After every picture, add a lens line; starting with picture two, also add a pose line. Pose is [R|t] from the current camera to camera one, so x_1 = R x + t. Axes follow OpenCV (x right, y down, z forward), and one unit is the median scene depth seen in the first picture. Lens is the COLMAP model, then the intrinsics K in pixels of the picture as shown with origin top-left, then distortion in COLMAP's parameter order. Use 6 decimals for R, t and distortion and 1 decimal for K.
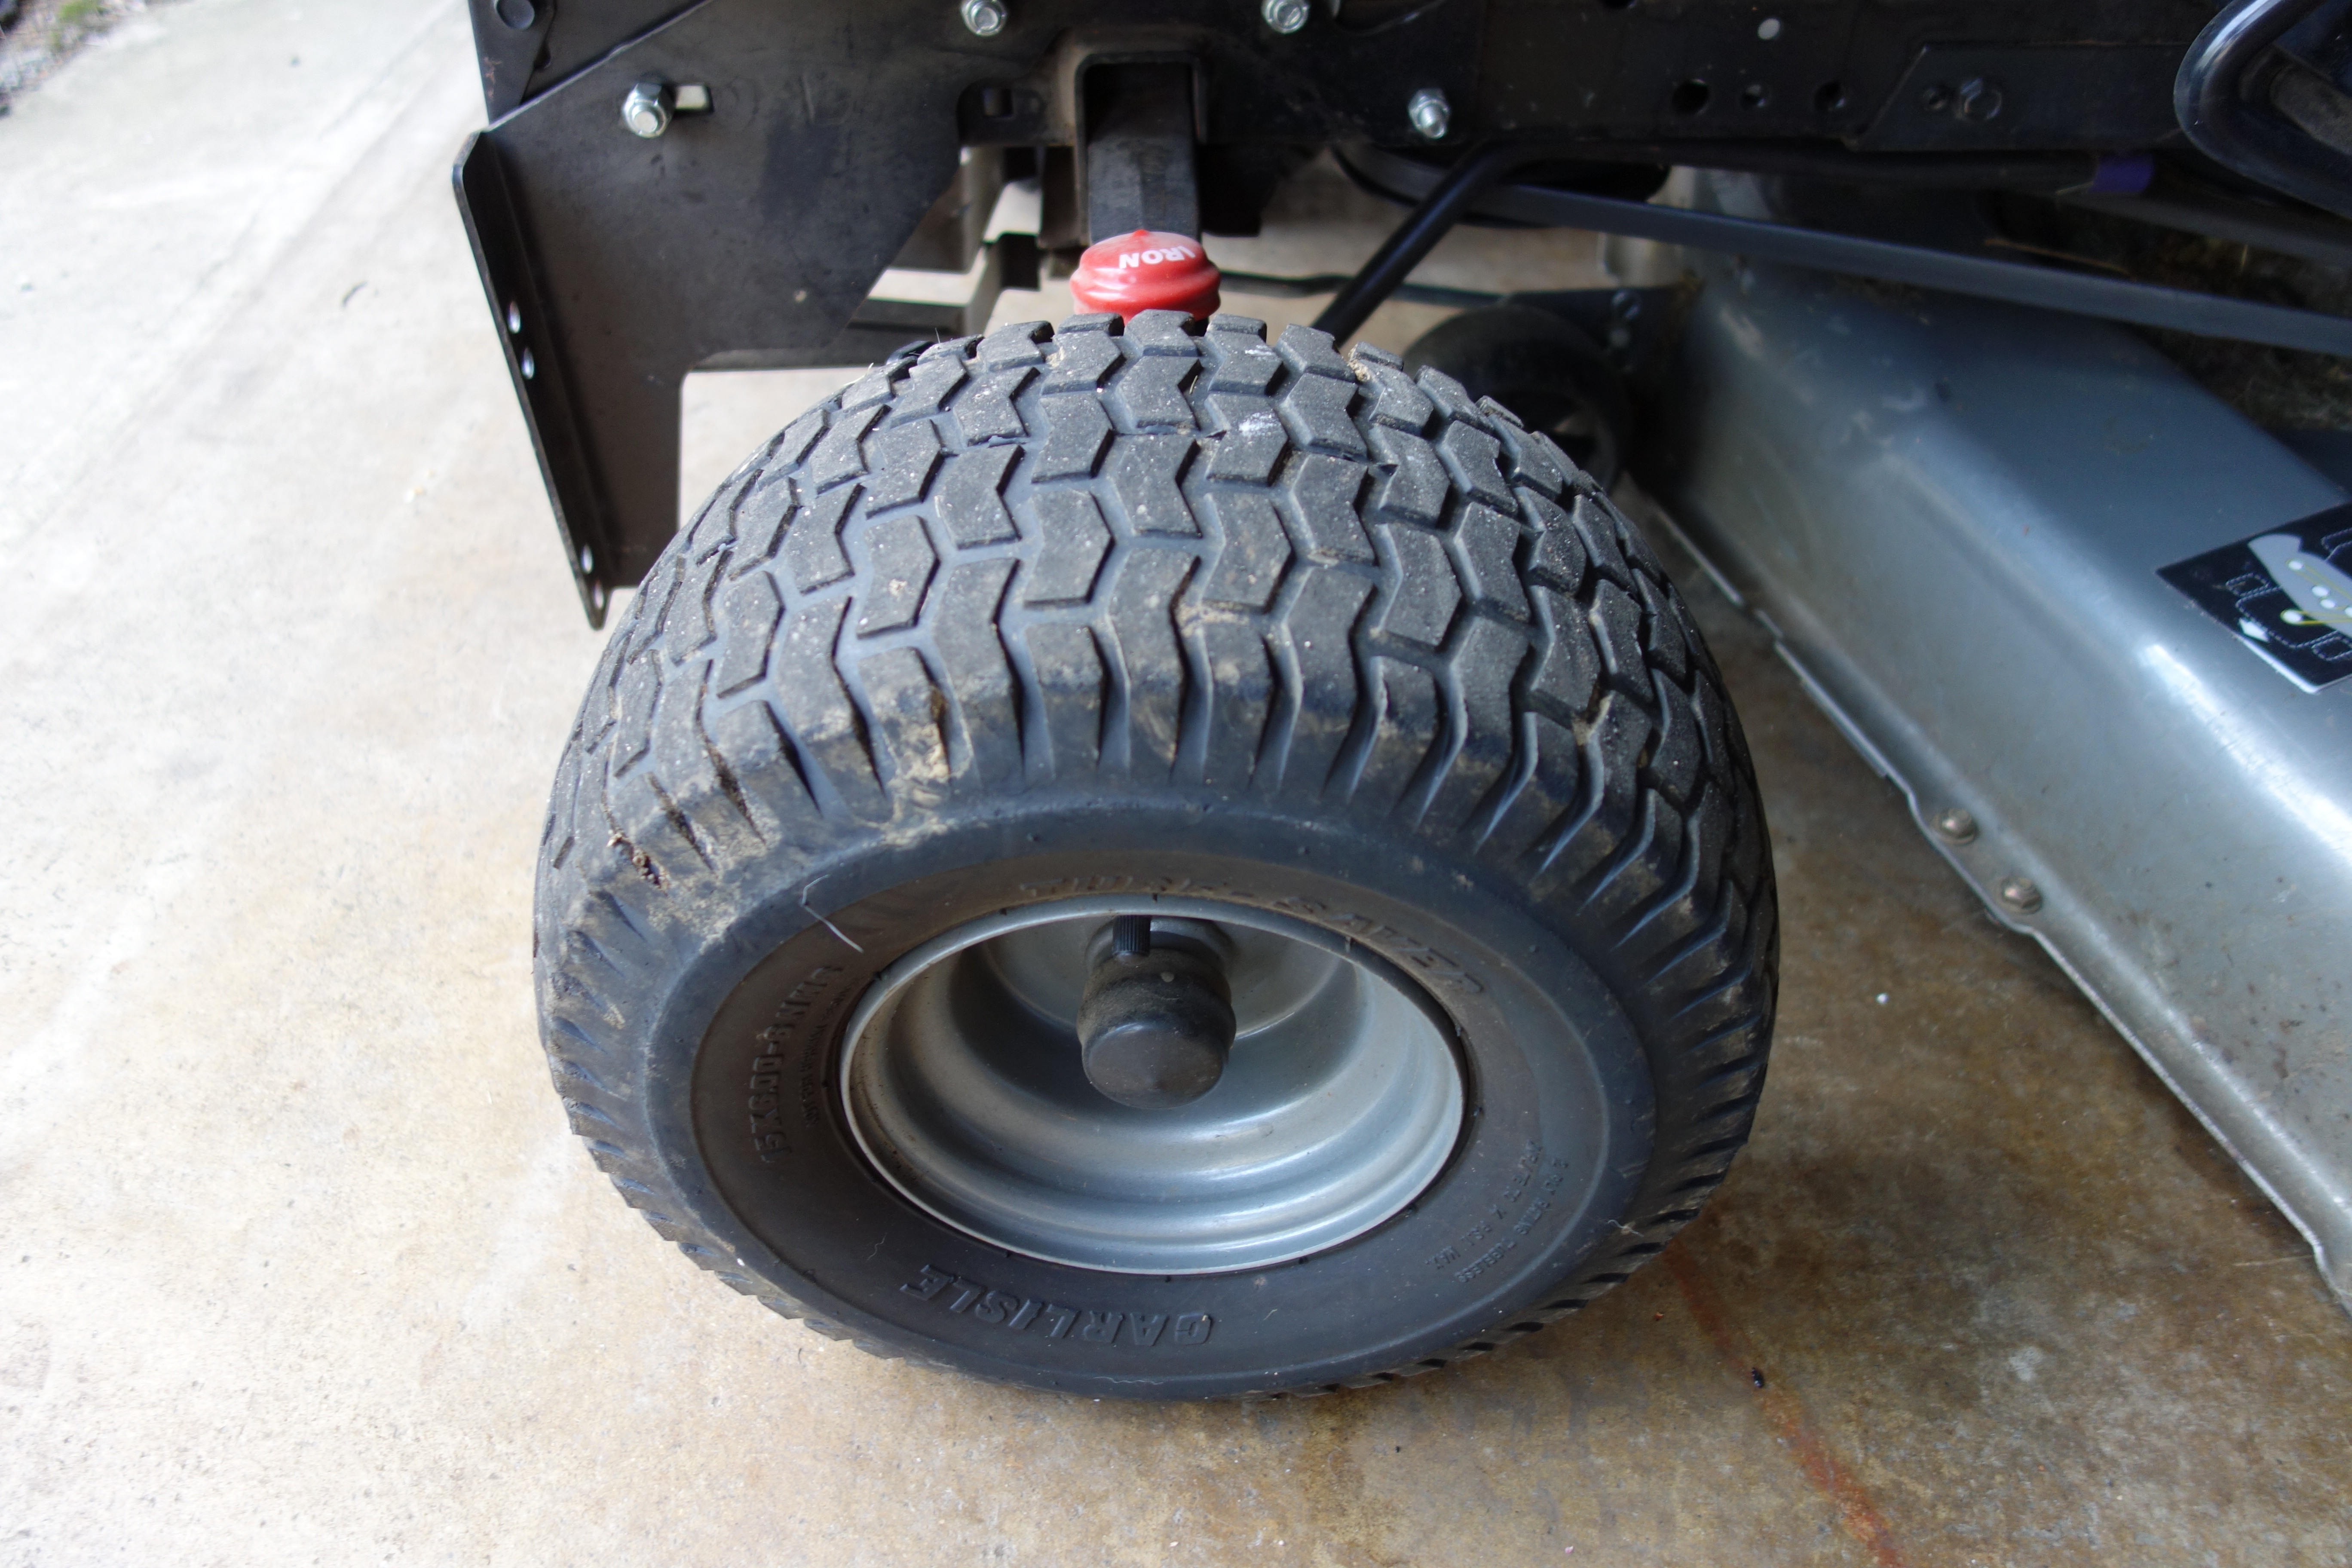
lens RADIAL K [[1853.2, 0, 1176.0], [0, 1853.2, 784.0], [0, 0, 1]] dist [0.007466, -0.002406]
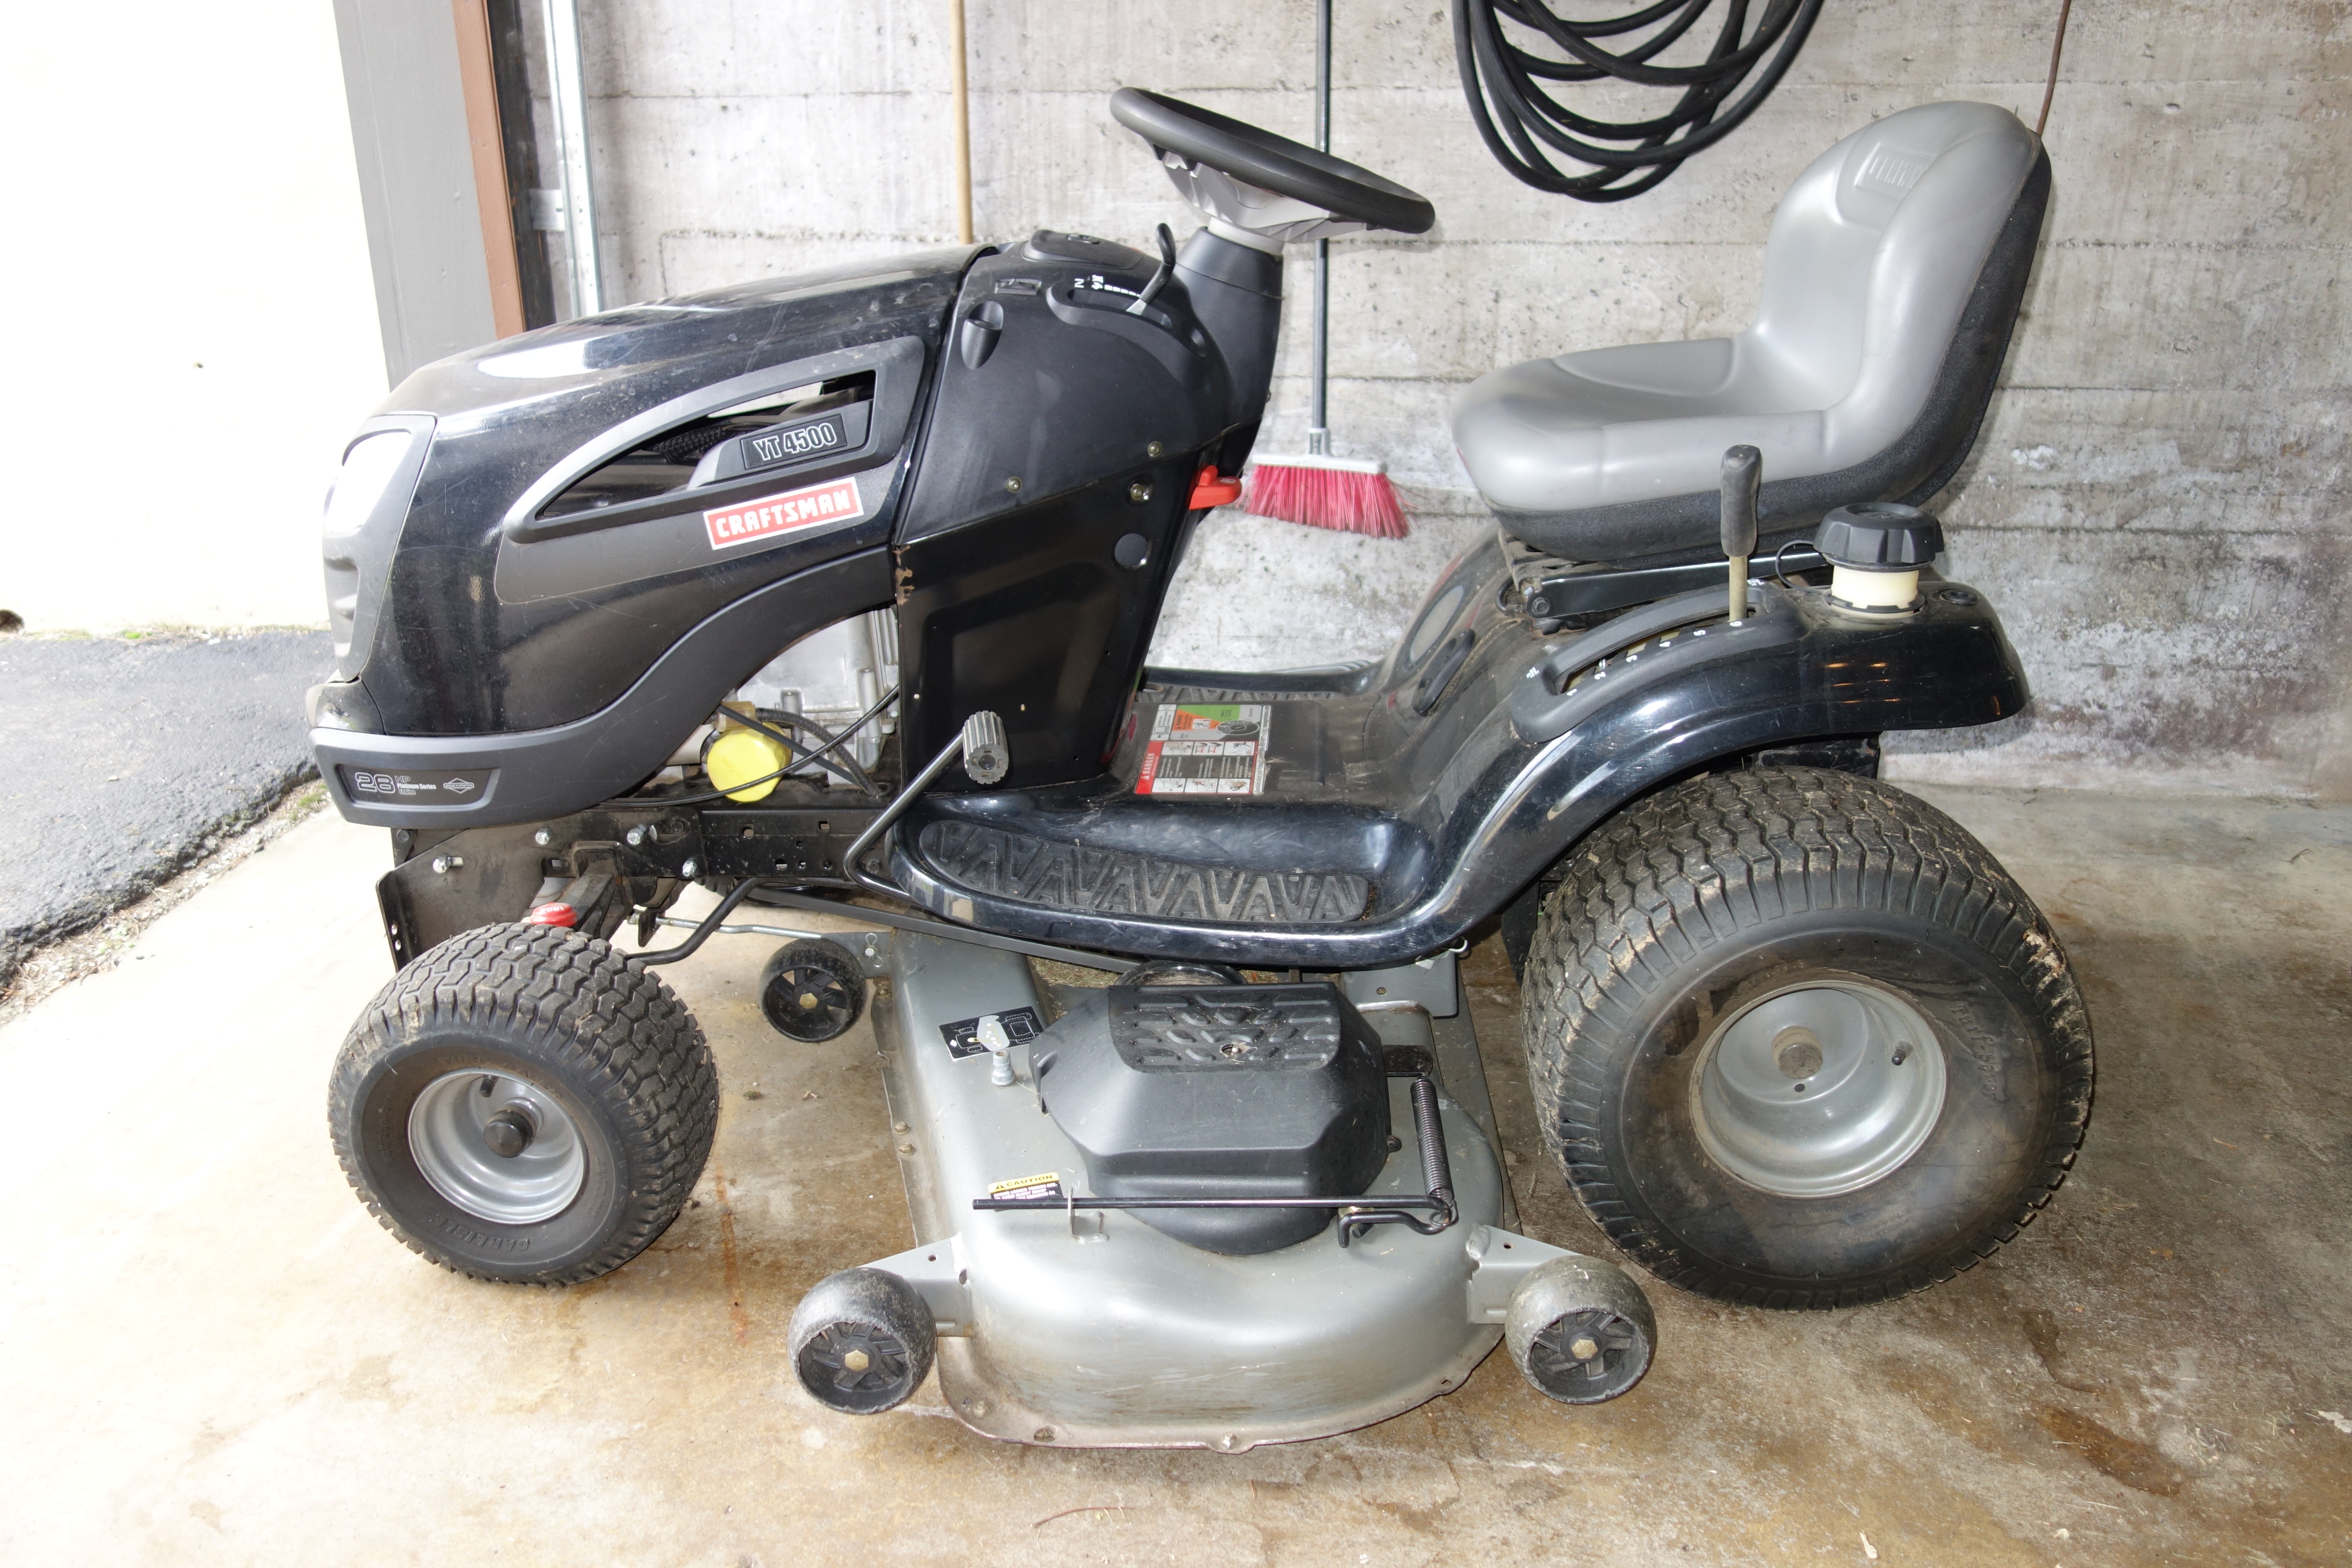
lens RADIAL K [[1853.2, 0, 1176.0], [0, 1853.2, 784.0], [0, 0, 1]] dist [0.007466, -0.002406]
pose [[0.995468, 0.006994, -0.094842, 1.858981], [-0.040616, 0.933027, -0.357507, 0.862920], [0.085989, 0.359739, 0.929082, -2.760145]]
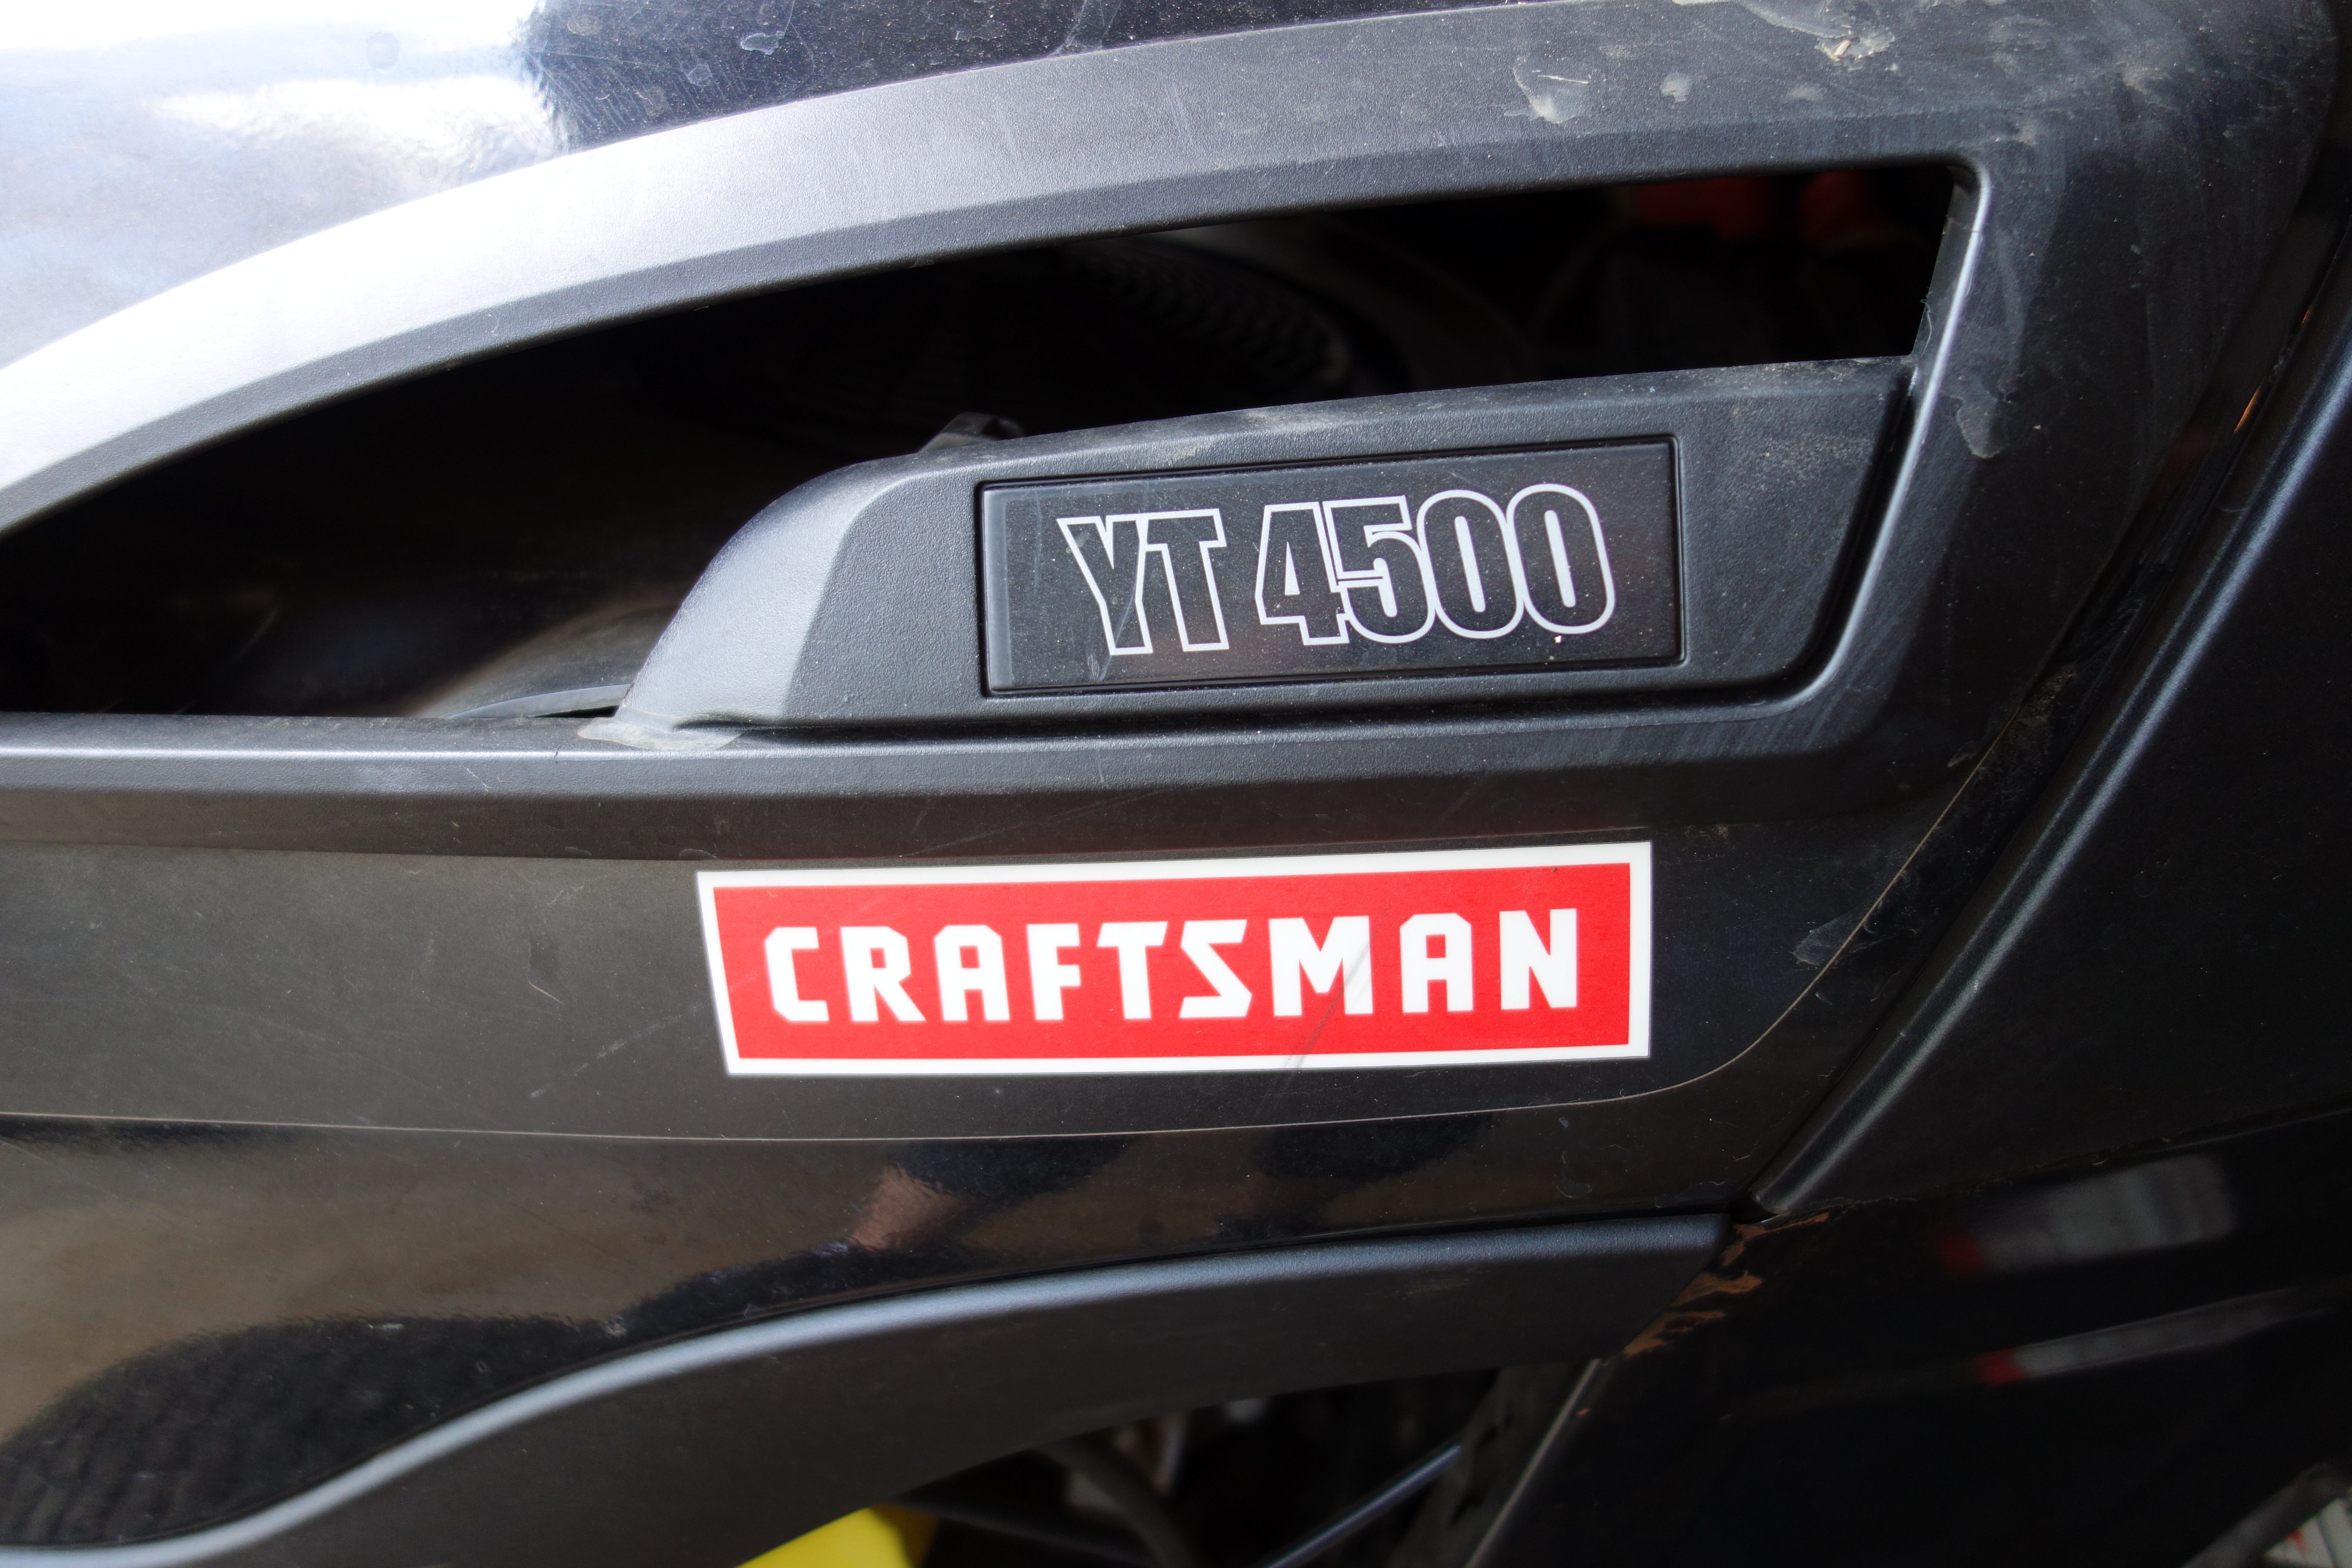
lens RADIAL K [[1853.2, 0, 1176.0], [0, 1853.2, 784.0], [0, 0, 1]] dist [0.007466, -0.002406]
pose [[0.972735, 0.191729, -0.130489, 0.688736], [-0.216074, 0.953623, -0.209560, -1.034783], [0.084259, 0.232042, 0.969050, 0.069233]]
